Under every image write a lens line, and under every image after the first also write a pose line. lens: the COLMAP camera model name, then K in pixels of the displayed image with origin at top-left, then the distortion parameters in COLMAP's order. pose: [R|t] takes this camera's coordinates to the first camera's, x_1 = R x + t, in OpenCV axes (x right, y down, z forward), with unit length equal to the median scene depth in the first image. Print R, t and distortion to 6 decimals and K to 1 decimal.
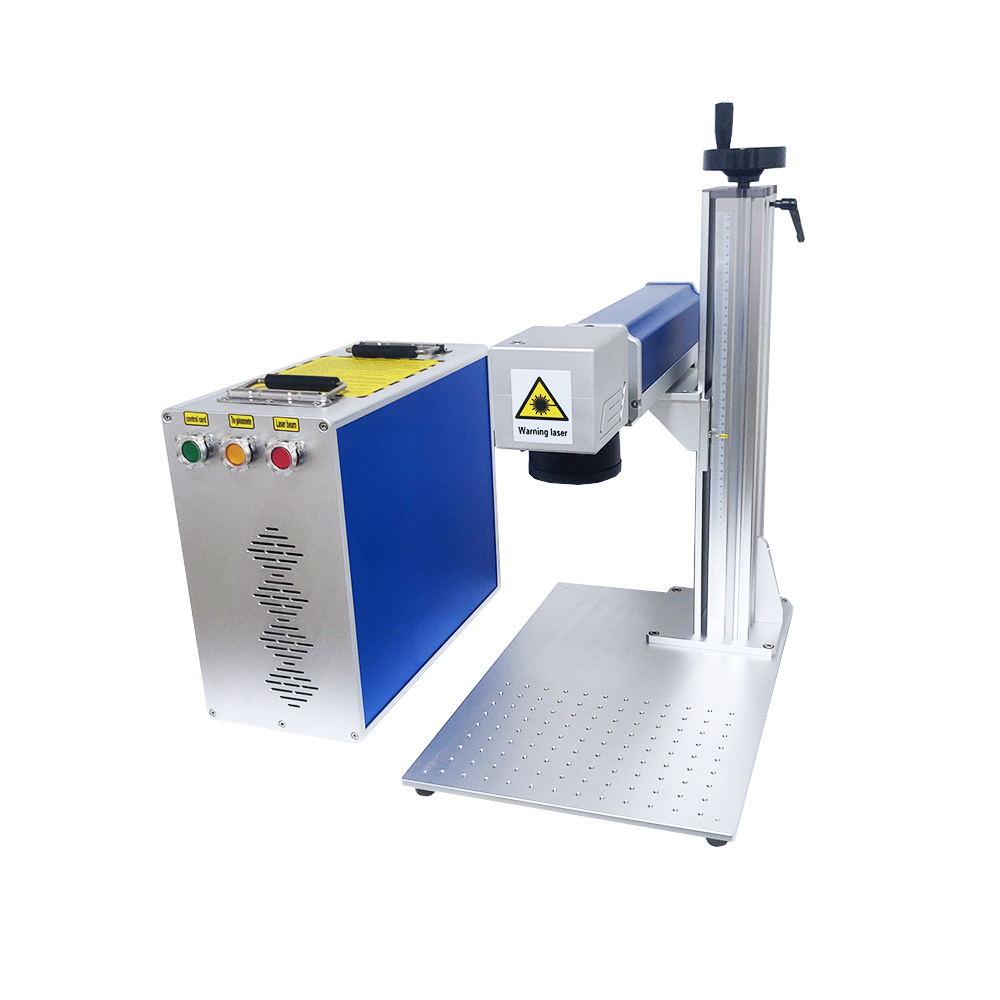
lens RADIAL K [[948.7, 0, 500.7], [0, 948.7, 478.1], [0, 0, 1]] dist [0.053644, -0.005293]
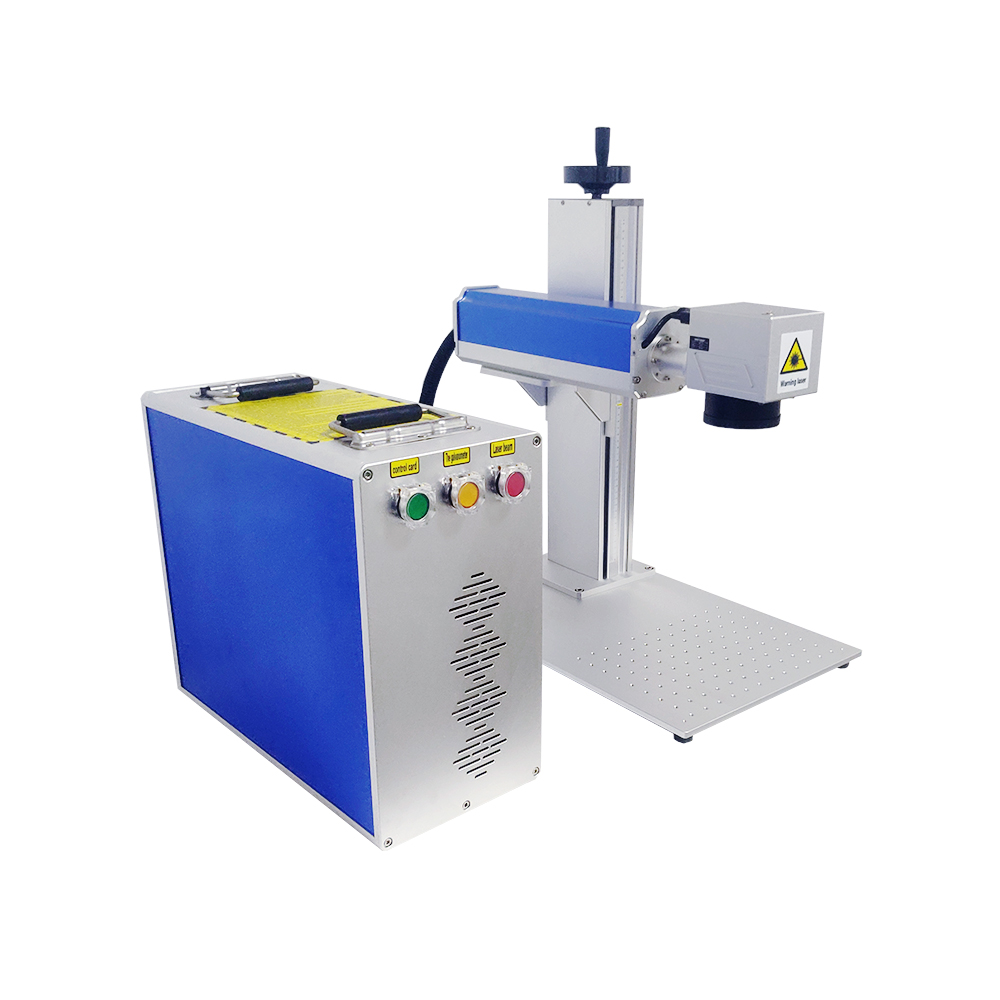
lens RADIAL K [[1013.9, 0, 501.6], [0, 1013.9, 527.3], [0, 0, 1]] dist [0.084096, -0.005552]
pose [[0.481156, -0.242727, 0.842361, -1.037941], [0.251362, 0.958755, 0.132688, -0.110193], [-0.839825, 0.147893, 0.522323, 0.502059]]
